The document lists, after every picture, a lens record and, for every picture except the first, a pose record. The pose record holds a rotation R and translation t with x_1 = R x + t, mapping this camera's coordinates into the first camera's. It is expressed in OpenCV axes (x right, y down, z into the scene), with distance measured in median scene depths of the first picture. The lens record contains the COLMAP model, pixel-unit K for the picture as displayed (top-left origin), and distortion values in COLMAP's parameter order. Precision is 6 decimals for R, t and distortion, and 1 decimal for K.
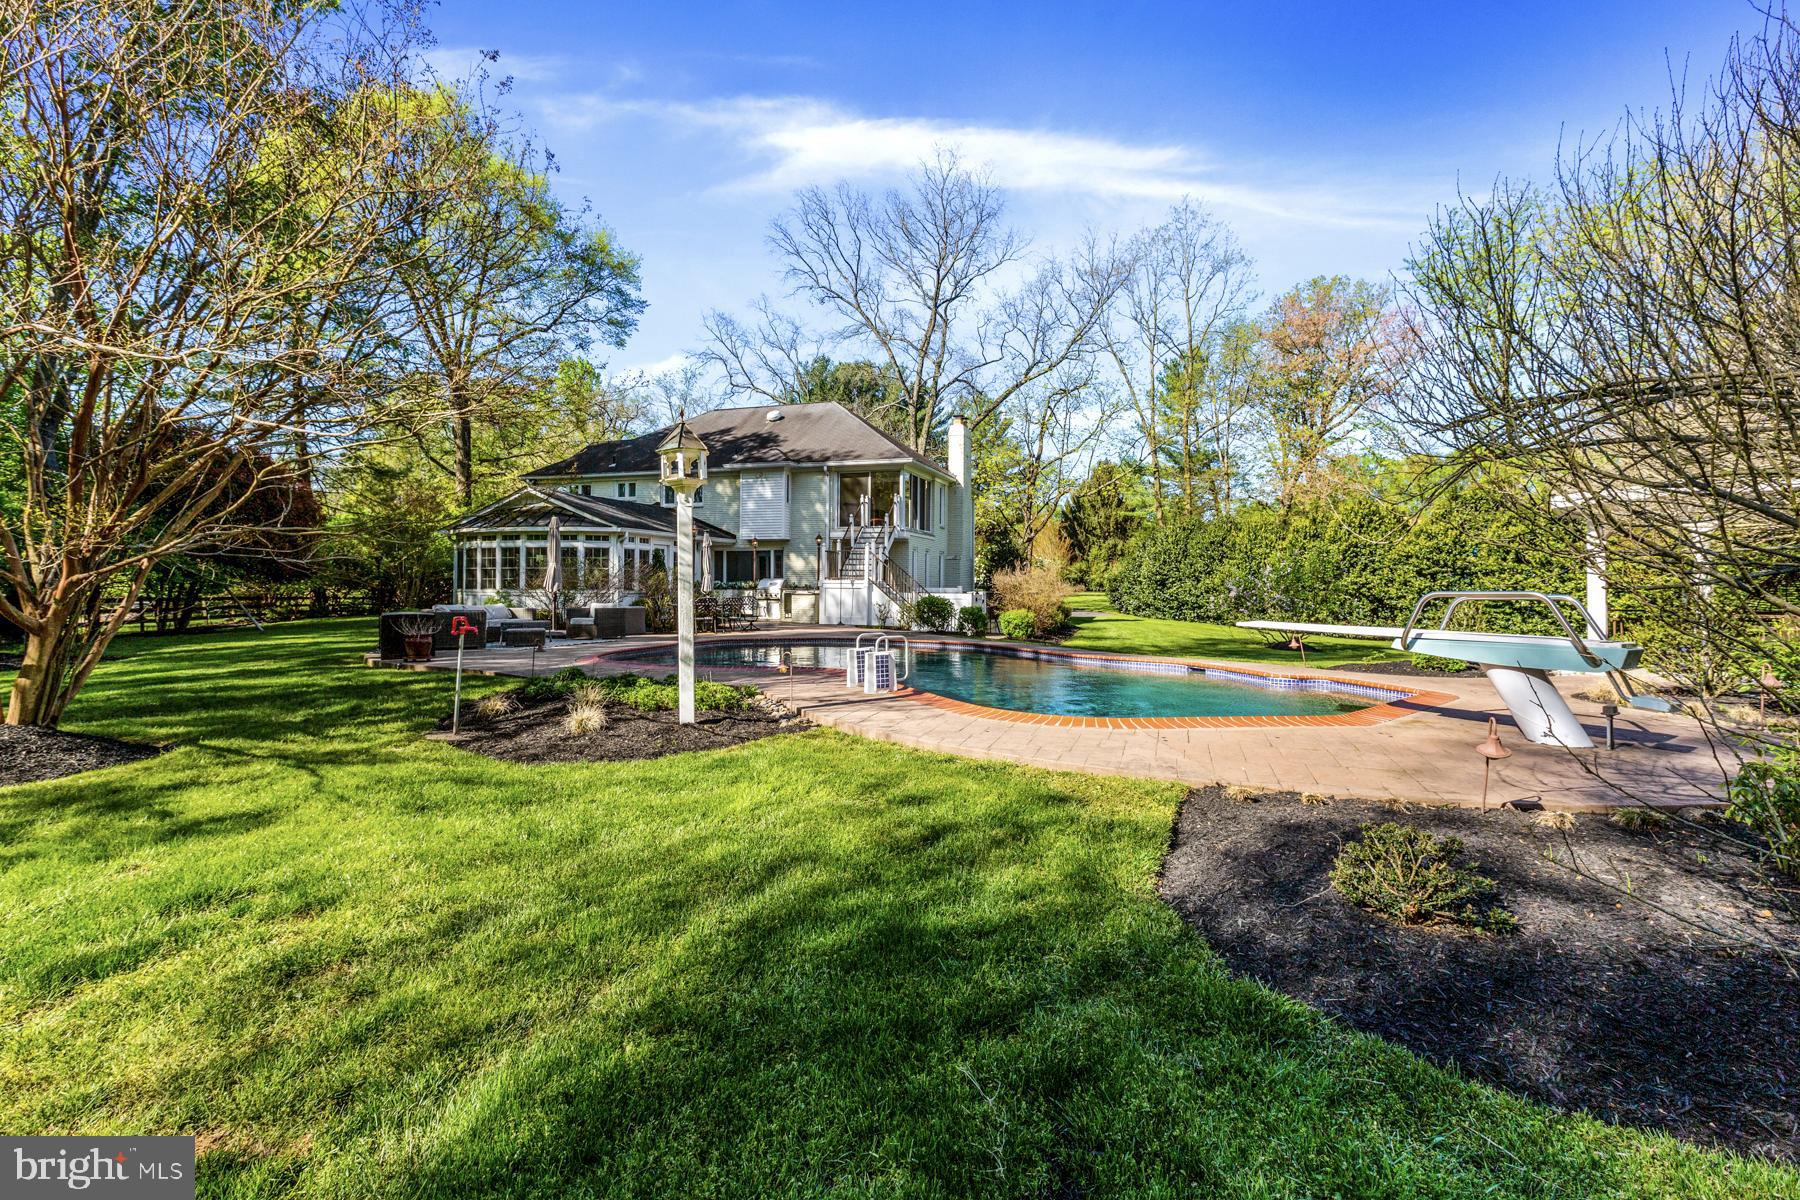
lens RADIAL K [[836.5, 0, 900.0], [0, 836.5, 600.0], [0, 0, 1]] dist [-0.001575, 0.000153]
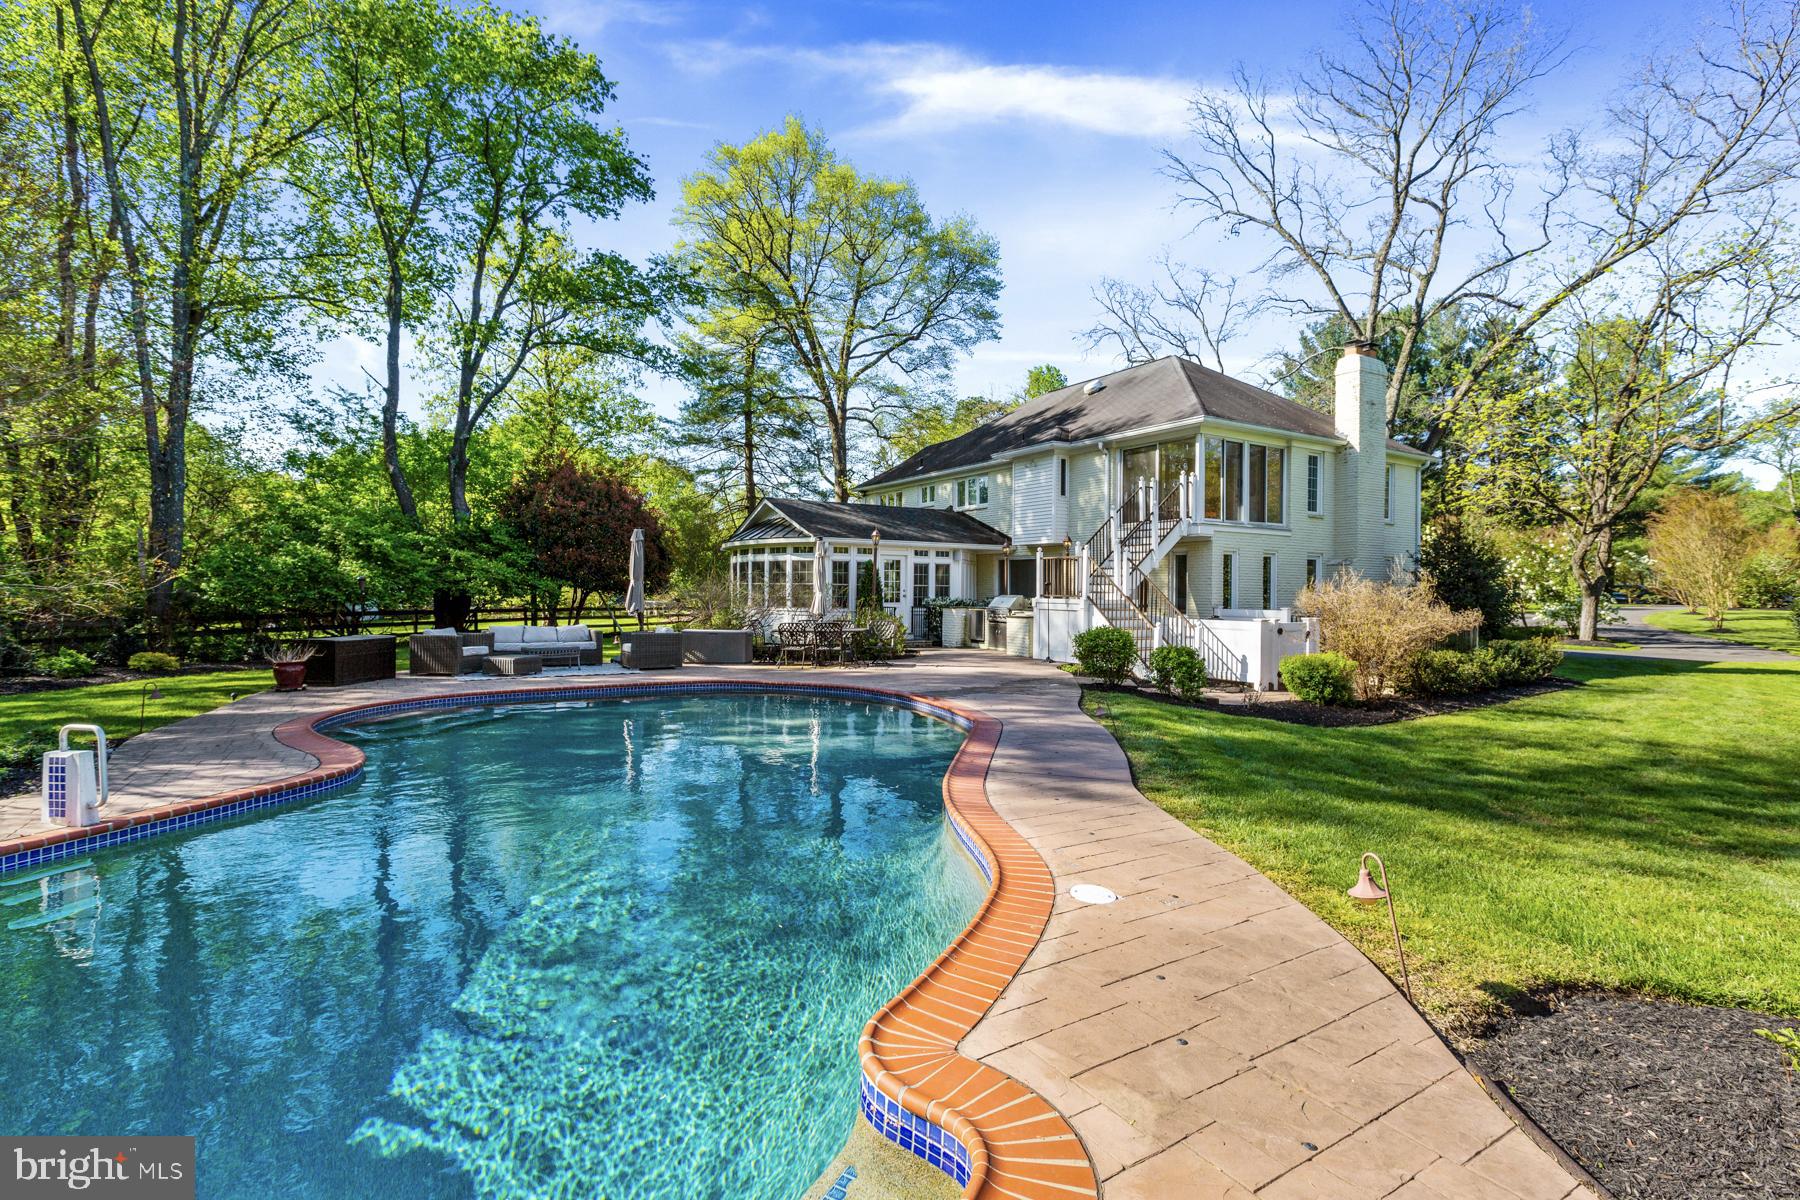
lens RADIAL K [[836.5, 0, 900.0], [0, 836.5, 600.0], [0, 0, 1]] dist [-0.001575, 0.000153]
pose [[0.766615, 0.007074, -0.642068, 0.217305], [-0.014209, 0.999881, -0.005949, -0.012242], [0.641950, 0.013684, 0.766624, 0.282463]]
